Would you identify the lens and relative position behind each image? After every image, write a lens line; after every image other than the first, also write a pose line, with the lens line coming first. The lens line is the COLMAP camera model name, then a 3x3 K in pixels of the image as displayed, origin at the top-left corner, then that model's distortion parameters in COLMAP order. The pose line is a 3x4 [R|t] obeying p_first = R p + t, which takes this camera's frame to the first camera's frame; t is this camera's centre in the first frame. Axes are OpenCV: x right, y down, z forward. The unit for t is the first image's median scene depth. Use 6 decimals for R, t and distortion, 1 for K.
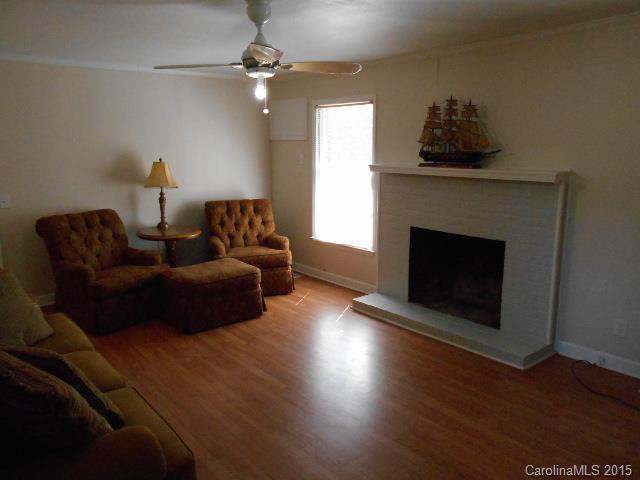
lens RADIAL K [[509.6, 0, 320.0], [0, 509.6, 240.0], [0, 0, 1]] dist [0.002998, 0.001626]
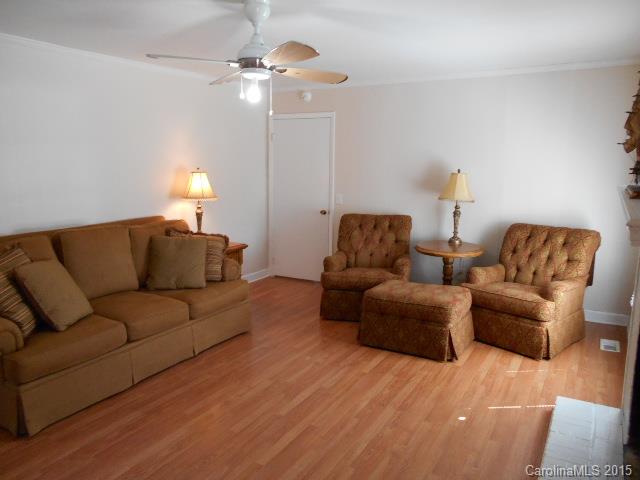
lens RADIAL K [[504.4, 0, 320.0], [0, 504.4, 240.0], [0, 0, 1]] dist [-0.004398, -0.002018]
pose [[0.365169, 0.150651, -0.918671, 0.495841], [-0.186523, 0.978649, 0.086344, -0.069941], [0.912064, 0.139823, 0.385472, 0.456017]]
